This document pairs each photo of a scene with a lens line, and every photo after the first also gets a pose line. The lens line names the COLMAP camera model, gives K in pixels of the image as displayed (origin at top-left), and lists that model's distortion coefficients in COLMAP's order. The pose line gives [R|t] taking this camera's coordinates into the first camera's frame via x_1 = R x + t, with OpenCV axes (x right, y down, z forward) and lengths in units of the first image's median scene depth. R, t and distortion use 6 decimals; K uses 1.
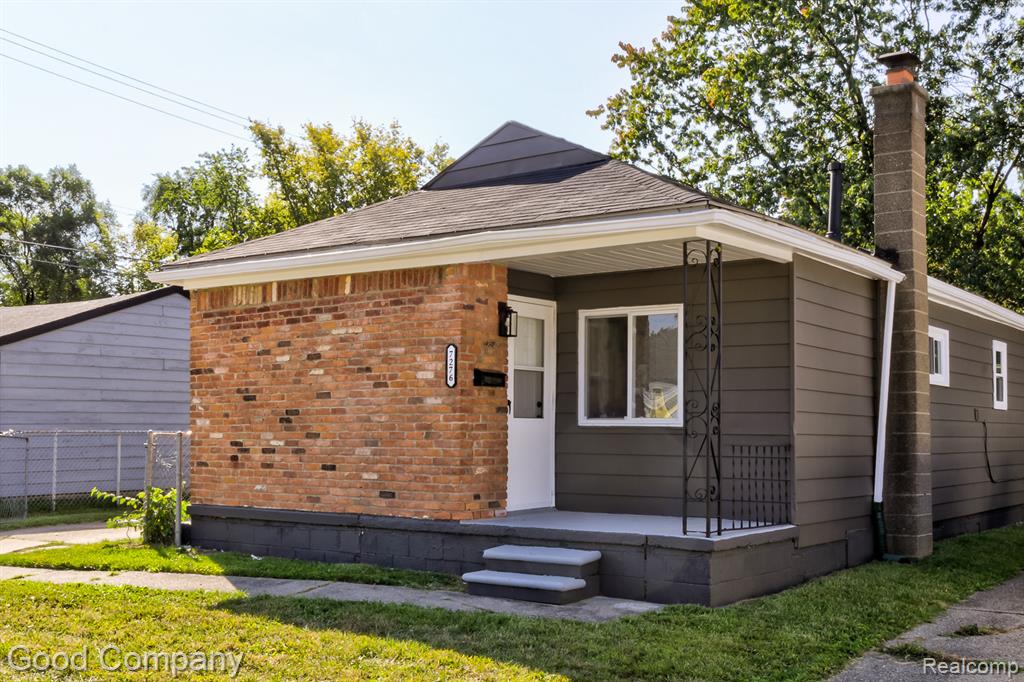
lens RADIAL K [[1162.8, 0, 509.5], [0, 1162.8, 382.3], [0, 0, 1]] dist [-0.002417, -0.021803]
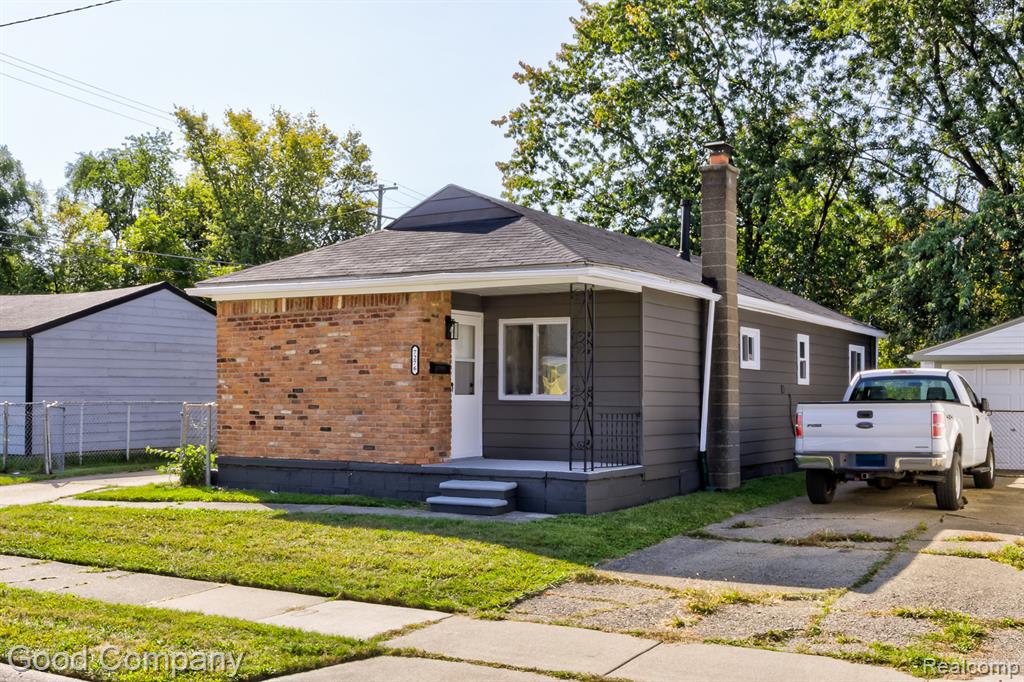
lens RADIAL K [[1149.9, 0, 514.3], [0, 1149.9, 344.4], [0, 0, 1]] dist [-0.009479, 0.004543]
pose [[0.995531, 0.002437, 0.094406, -0.056568], [-0.002328, 0.999996, -0.001264, -0.029520], [-0.094409, 0.001038, 0.995533, -0.424760]]
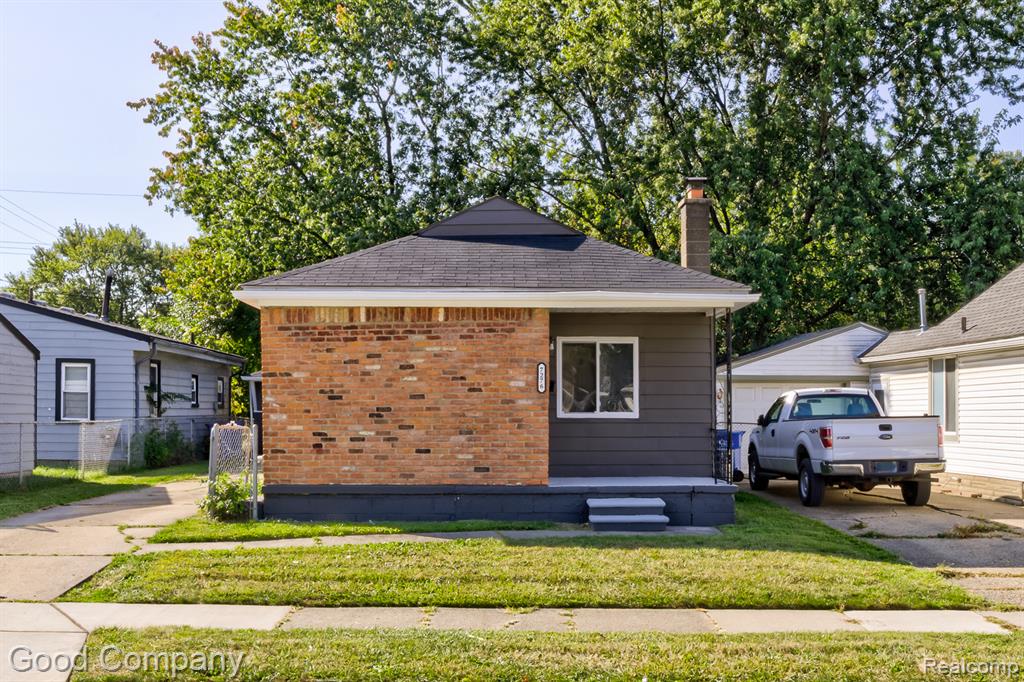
lens RADIAL K [[1201.7, 0, 510.0], [0, 1201.7, 374.9], [0, 0, 1]] dist [-0.079922, 0.010469]
pose [[0.802097, 0.010925, 0.597094, -0.875595], [-0.021065, 0.999728, 0.010005, -0.028916], [-0.596822, -0.020603, 0.802109, -0.153543]]
